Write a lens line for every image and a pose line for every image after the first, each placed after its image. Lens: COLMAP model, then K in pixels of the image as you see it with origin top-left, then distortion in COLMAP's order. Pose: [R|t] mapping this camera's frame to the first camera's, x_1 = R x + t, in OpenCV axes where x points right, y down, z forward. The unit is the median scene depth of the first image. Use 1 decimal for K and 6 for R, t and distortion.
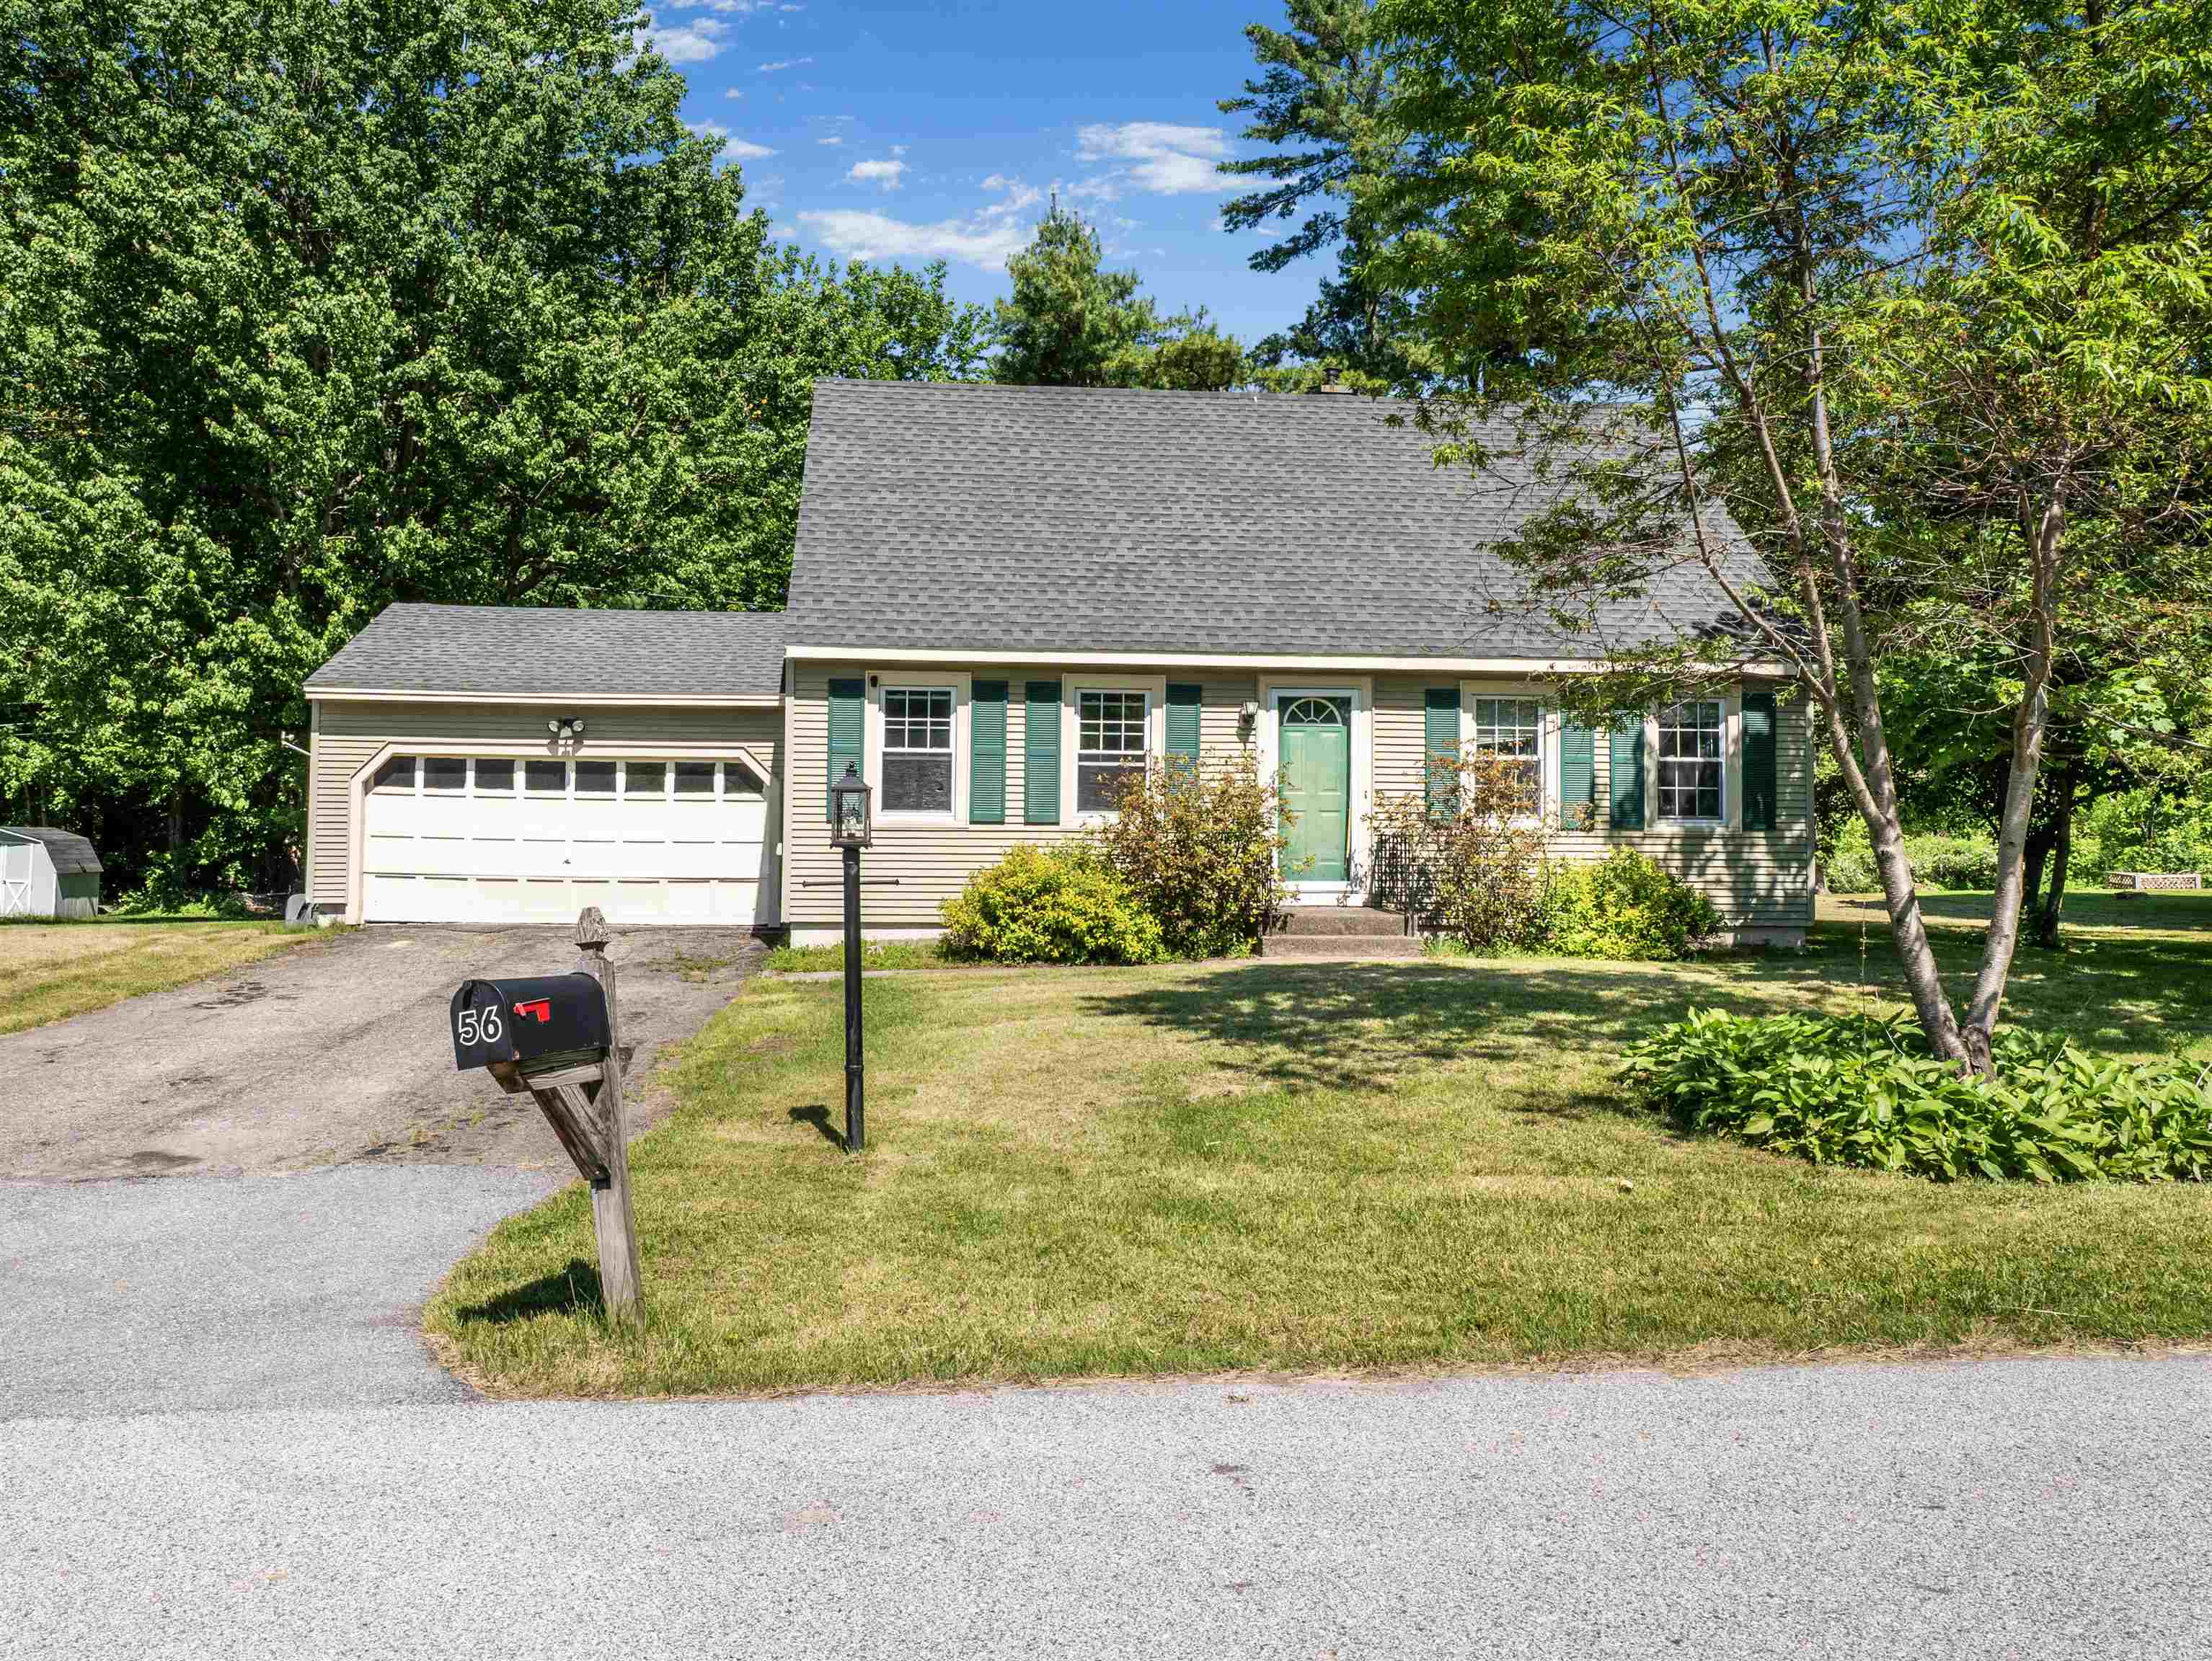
lens RADIAL K [[1647.1, 0, 1106.0], [0, 1647.1, 830.5], [0, 0, 1]] dist [-0.000141, 0.000221]
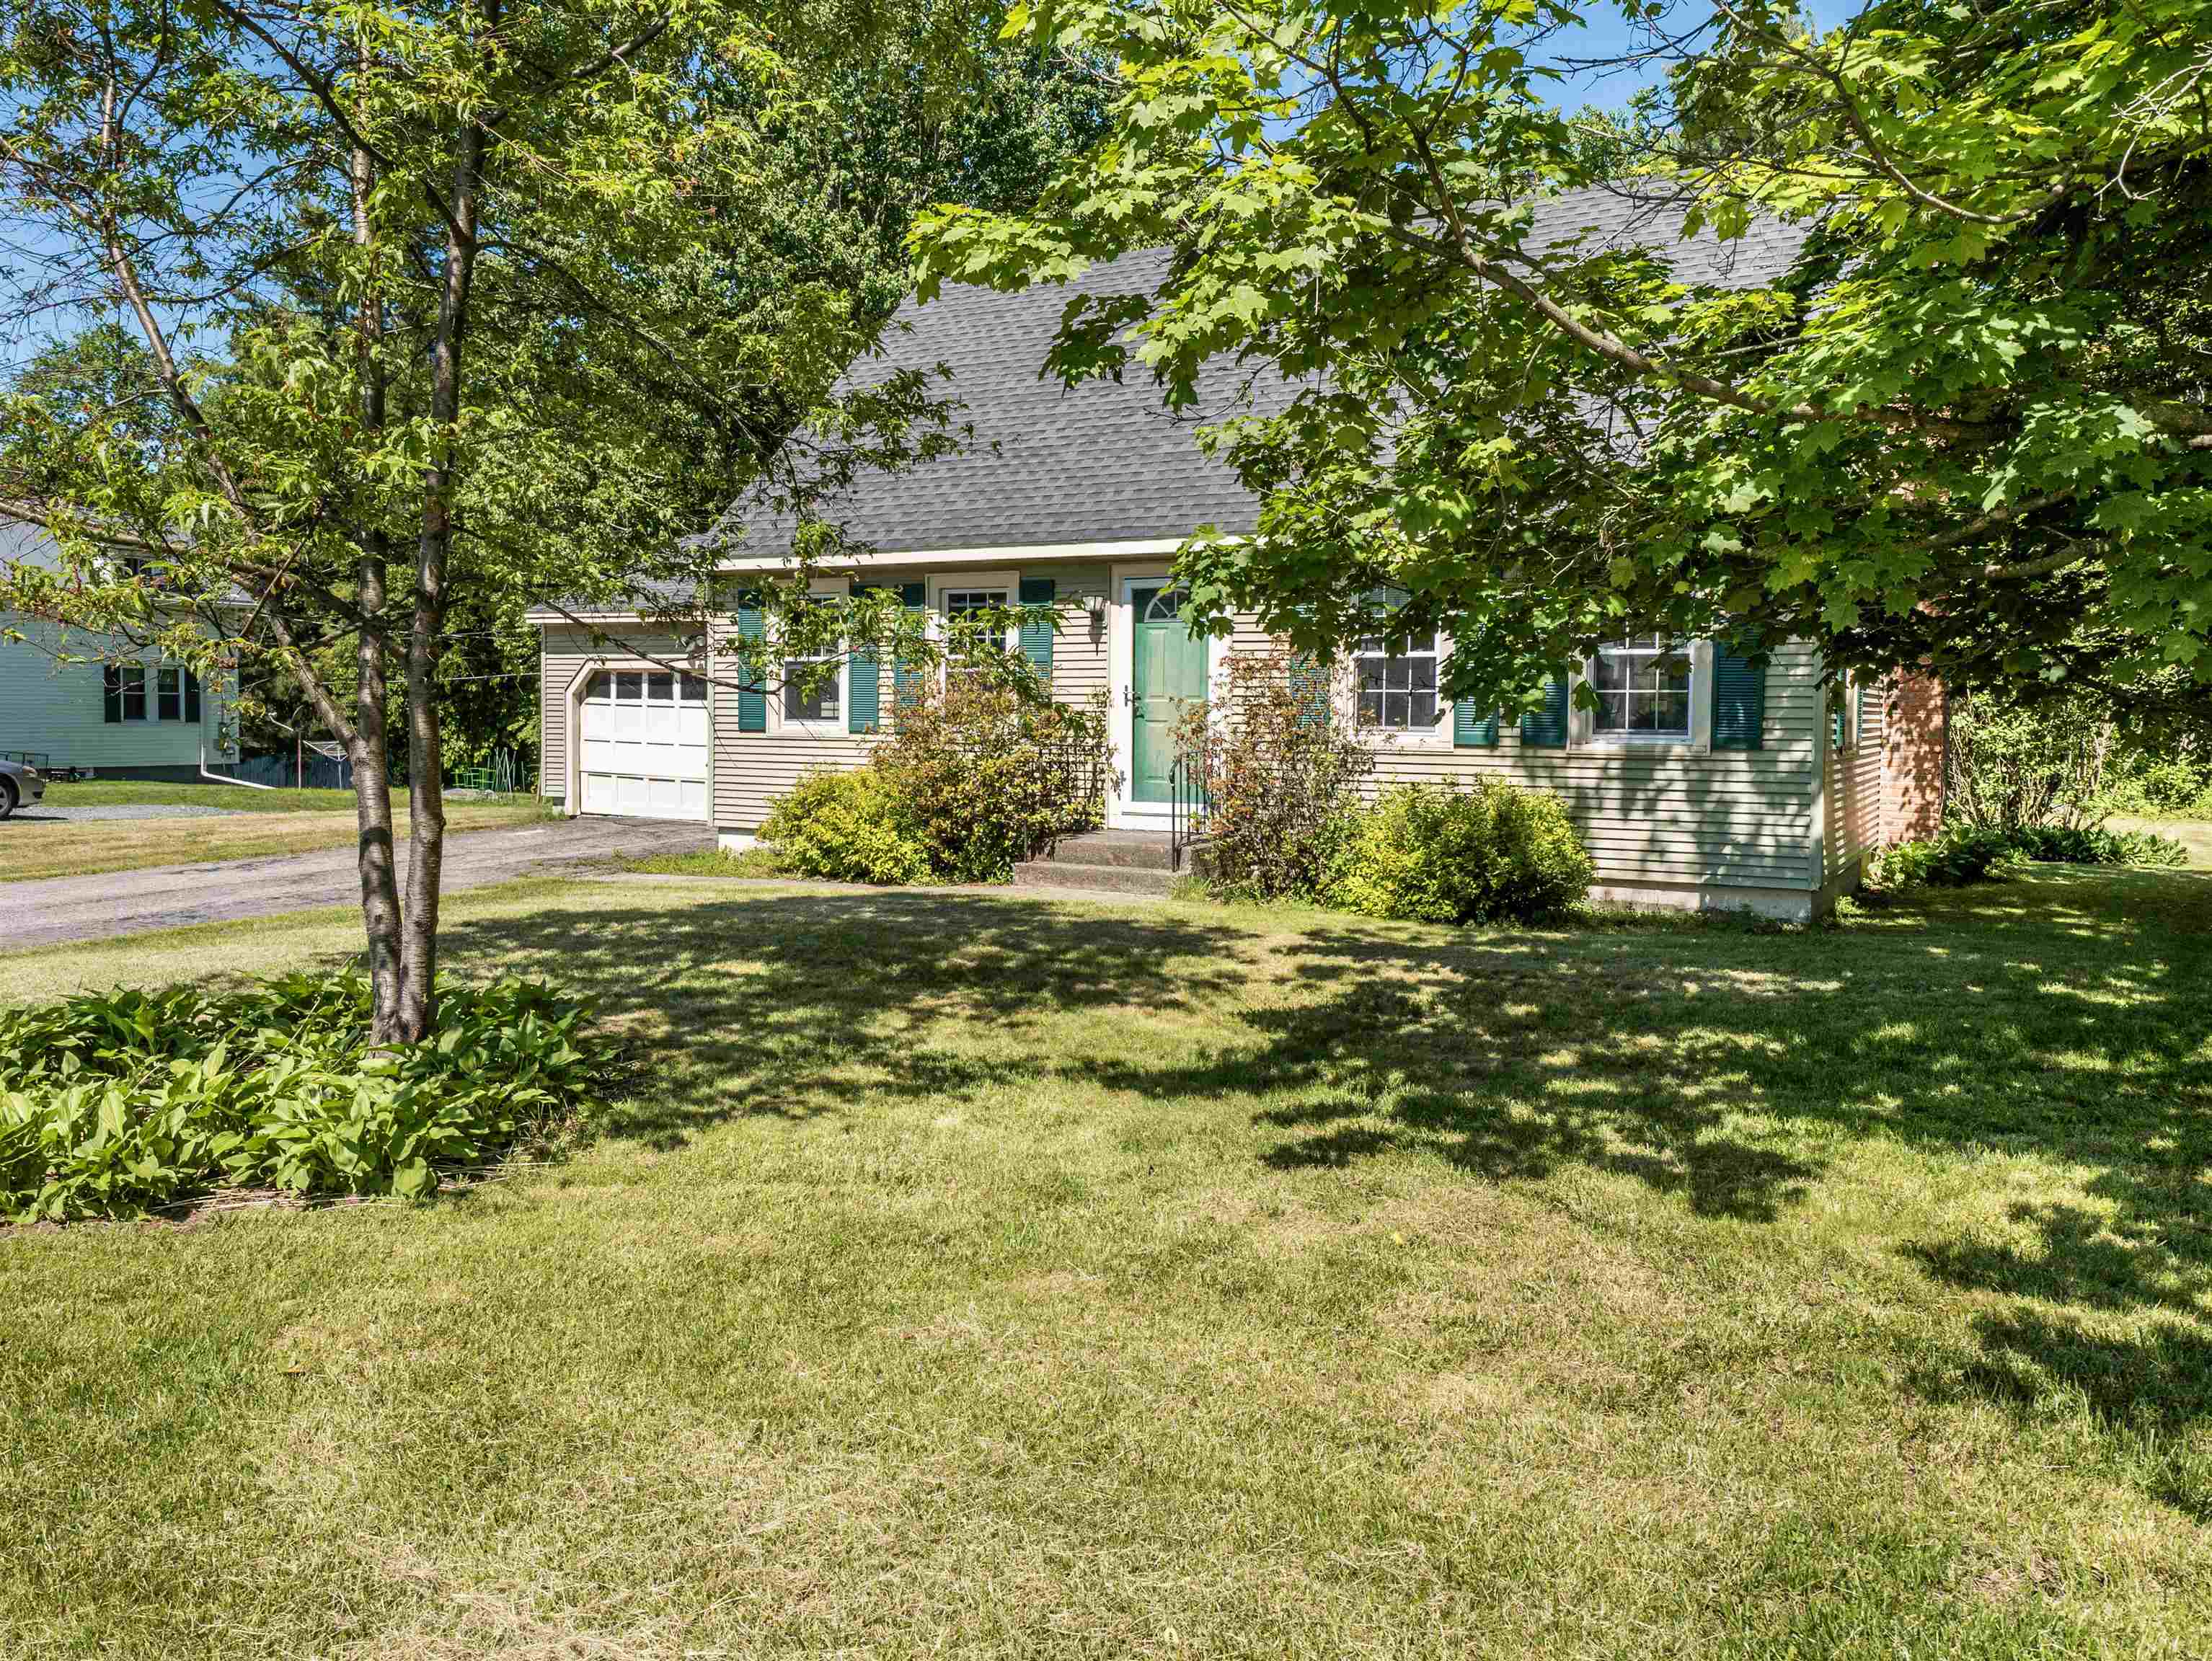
lens RADIAL K [[1647.1, 0, 1106.0], [0, 1647.1, 830.5], [0, 0, 1]] dist [-0.000141, 0.000221]
pose [[0.826899, 0.040700, -0.560876, 0.571109], [-0.009676, 0.998260, 0.058174, -0.004538], [0.562268, -0.042676, 0.825853, 0.262906]]
